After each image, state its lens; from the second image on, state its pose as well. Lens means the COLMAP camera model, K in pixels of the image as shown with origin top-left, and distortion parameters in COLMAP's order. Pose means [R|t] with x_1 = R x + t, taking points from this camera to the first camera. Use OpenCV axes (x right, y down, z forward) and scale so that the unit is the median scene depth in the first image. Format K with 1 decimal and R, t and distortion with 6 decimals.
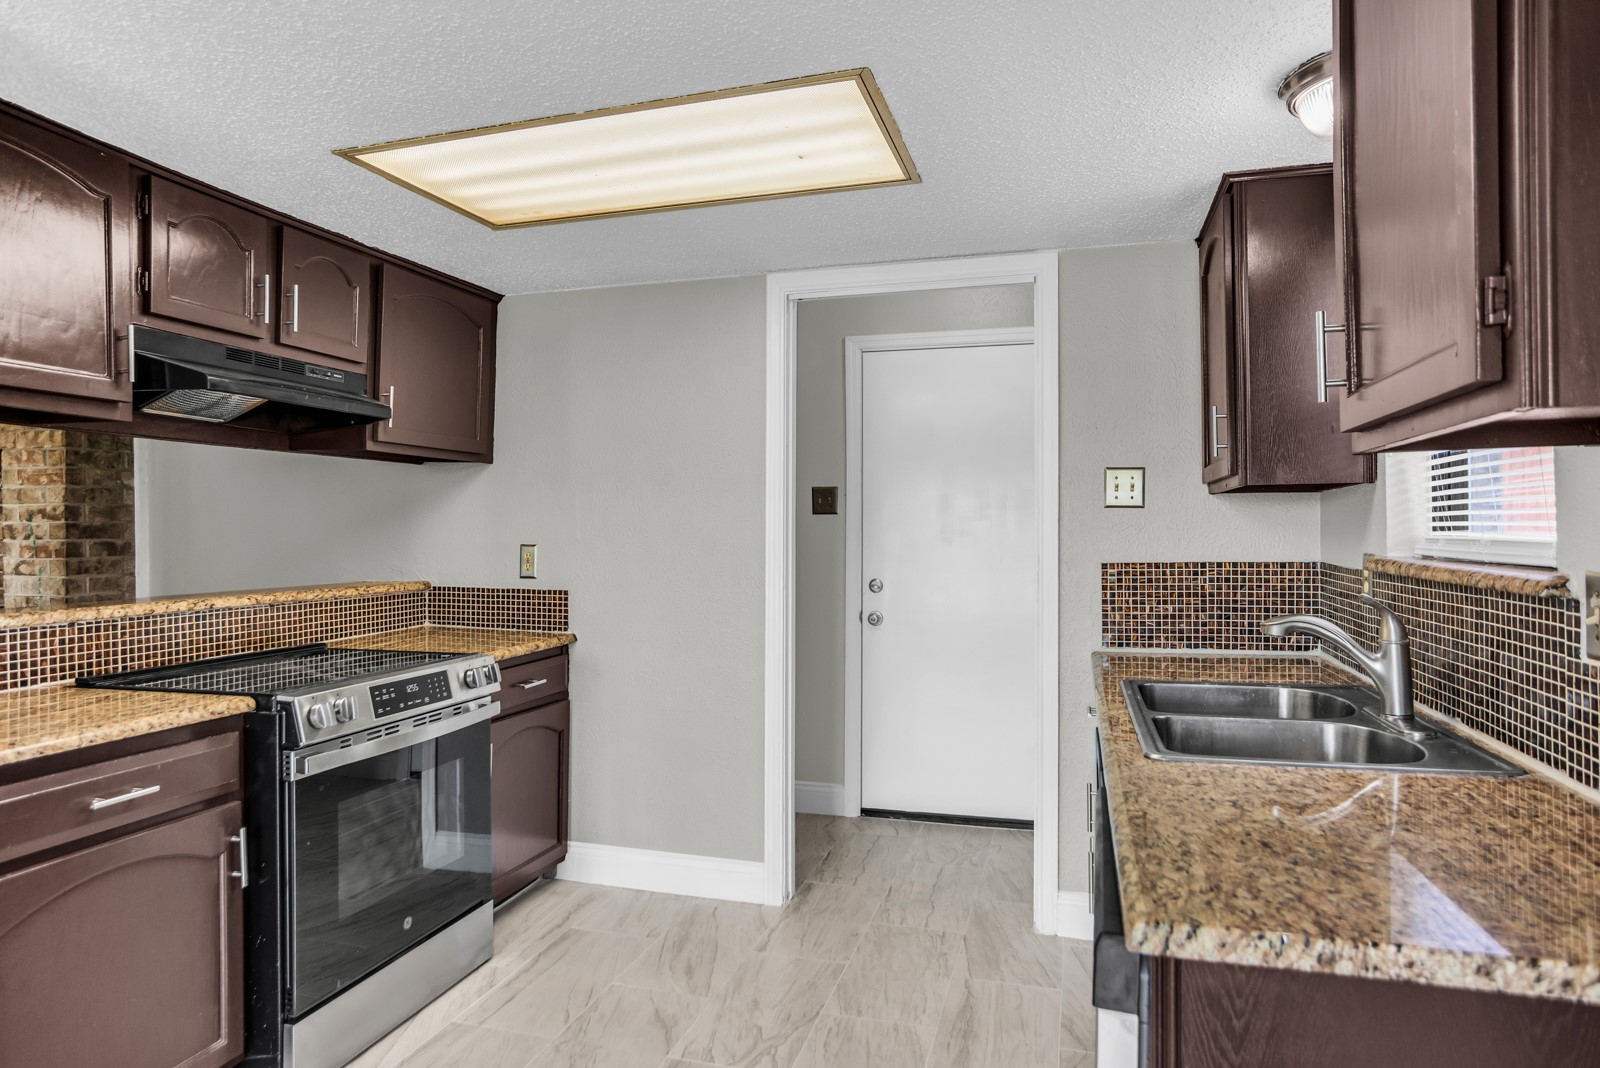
lens RADIAL K [[942.4, 0, 800.0], [0, 942.4, 534.0], [0, 0, 1]] dist [0.001867, 0.001191]
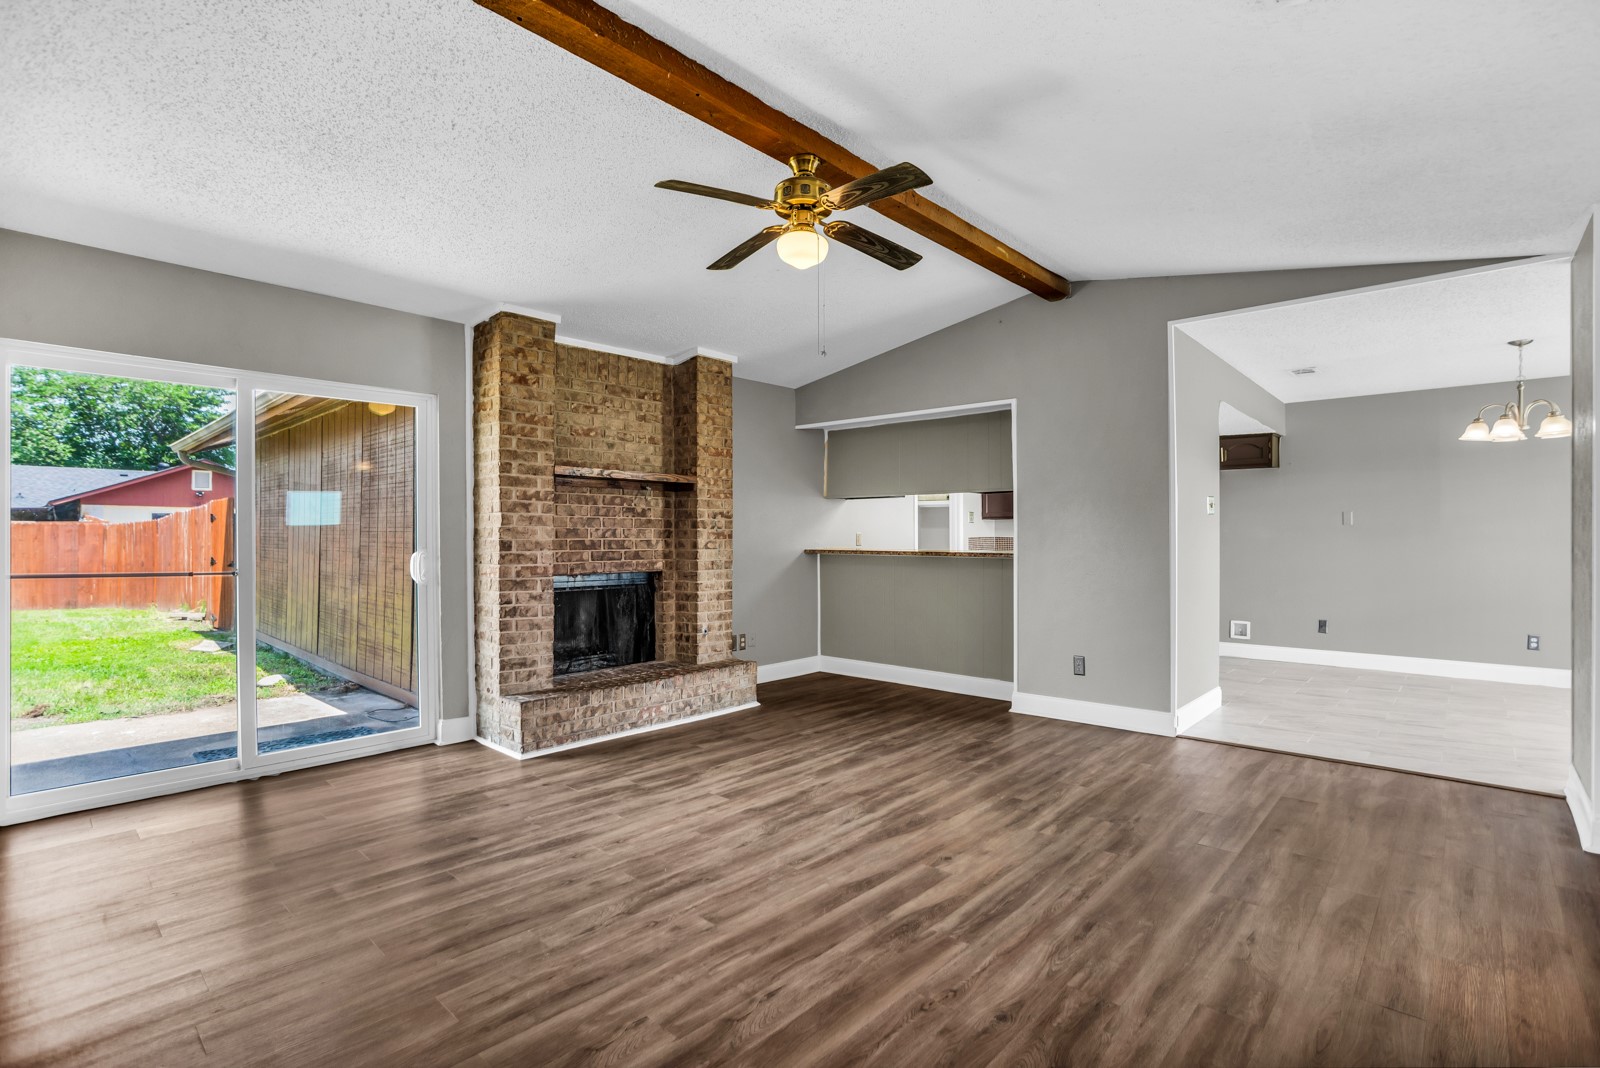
lens RADIAL K [[756.2, 0, 805.0], [0, 756.2, 529.9], [0, 0, 1]] dist [-0.041775, 0.001276]
pose [[0.435051, 0.008017, 0.900370, -2.757048], [0.001061, 0.999955, -0.009416, 0.029015], [-0.900405, 0.005052, 0.435022, 0.306191]]
